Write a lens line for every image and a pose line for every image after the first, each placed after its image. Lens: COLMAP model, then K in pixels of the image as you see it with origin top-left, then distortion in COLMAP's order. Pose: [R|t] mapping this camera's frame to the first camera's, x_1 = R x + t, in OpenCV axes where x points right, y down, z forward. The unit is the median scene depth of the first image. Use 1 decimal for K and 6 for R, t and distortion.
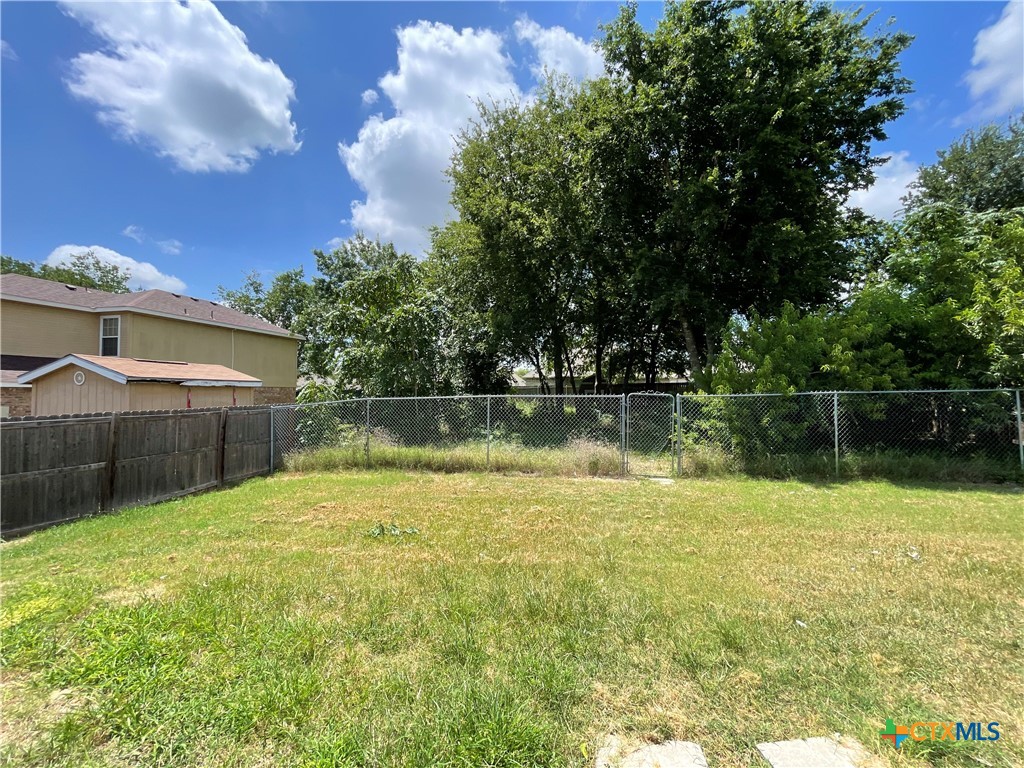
lens RADIAL K [[416.4, 0, 513.7], [0, 416.4, 383.6], [0, 0, 1]] dist [0.000030, -0.000535]
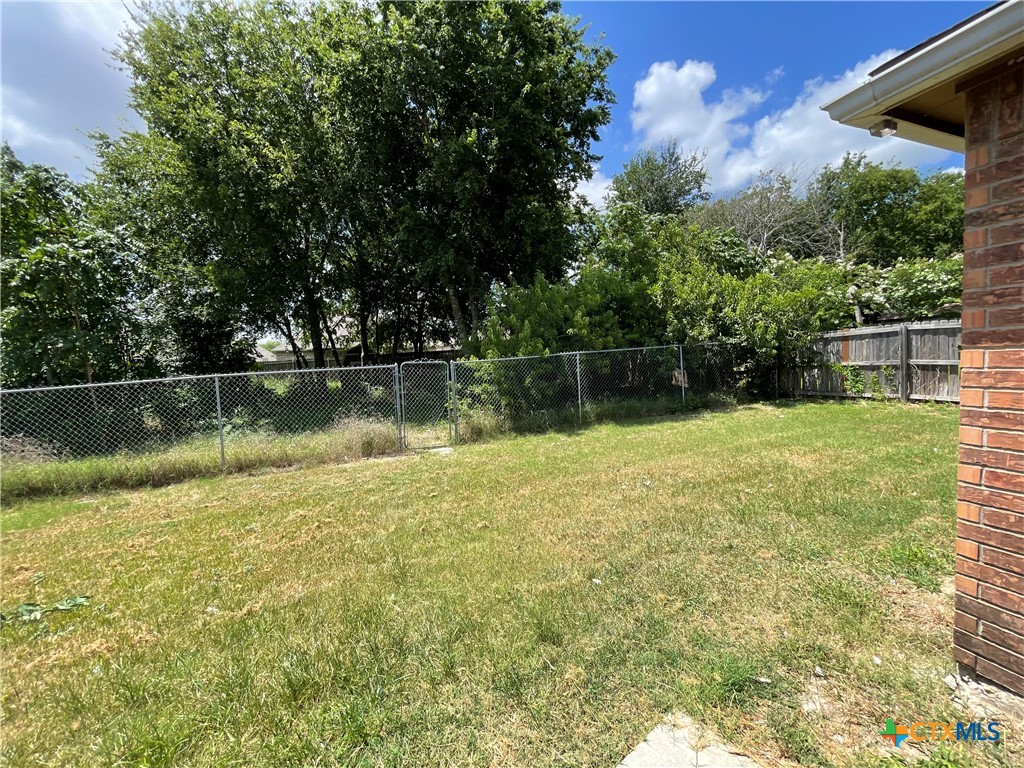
lens RADIAL K [[413.8, 0, 512.0], [0, 413.8, 384.0], [0, 0, 1]] dist [-0.001339, -0.000143]
pose [[0.855200, -0.077416, 0.512484, 0.012234], [0.039705, 0.995662, 0.084148, 0.003175], [-0.516775, -0.051615, 0.854564, 0.082628]]
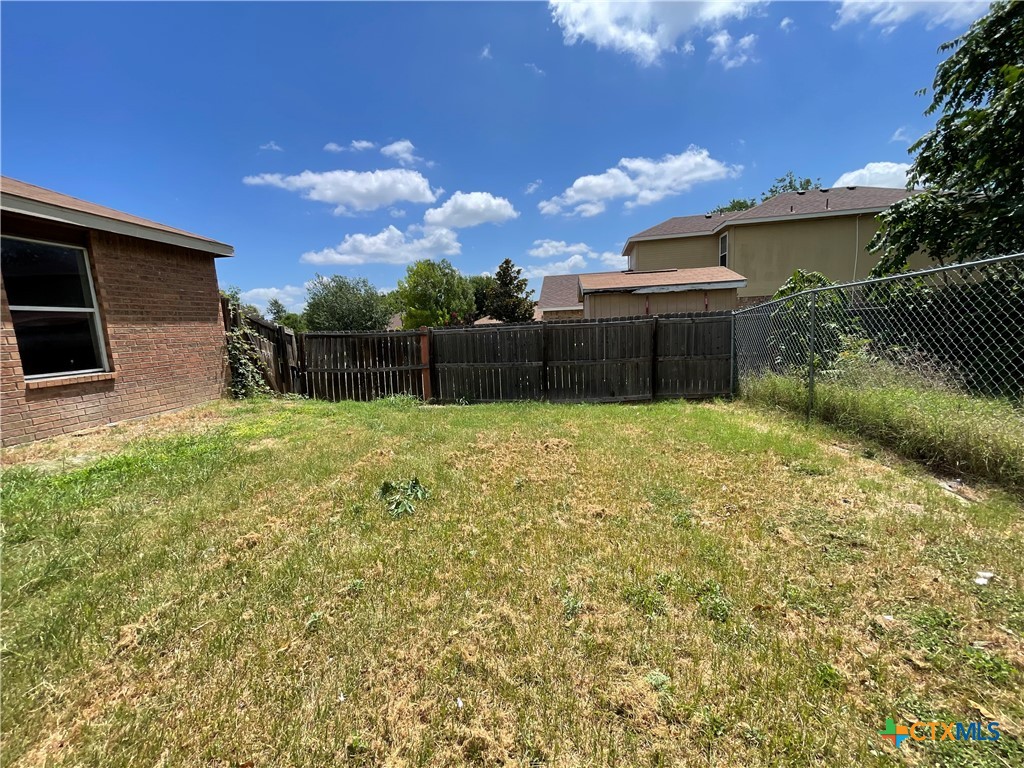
lens RADIAL K [[429.7, 0, 511.4], [0, 429.7, 358.8], [0, 0, 1]] dist [-0.000635, -0.000266]
pose [[0.065026, 0.067662, -0.995587, 0.185193], [0.070946, 0.994860, 0.072247, 0.056298], [0.995358, -0.075331, 0.059892, 0.566975]]
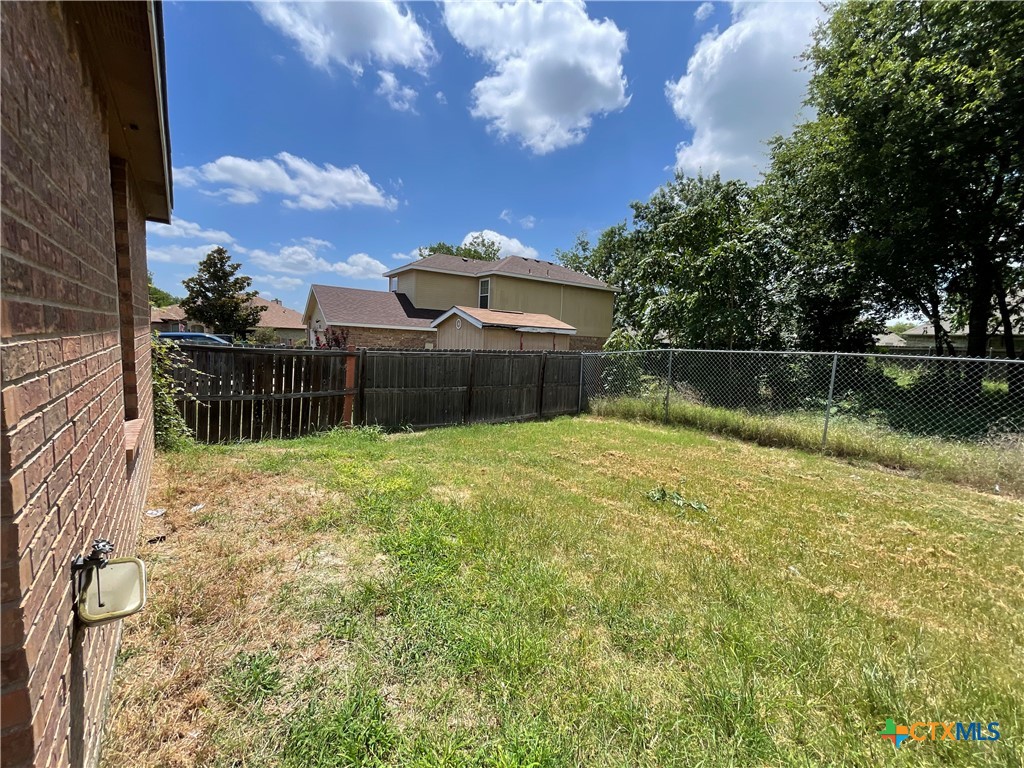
lens RADIAL K [[416.4, 0, 513.7], [0, 416.4, 383.6], [0, 0, 1]] dist [0.000030, -0.000535]
pose [[0.748728, 0.100848, -0.655161, 0.000360], [-0.028820, 0.992377, 0.119820, 0.010477], [0.662250, -0.070831, 0.745927, 0.075894]]
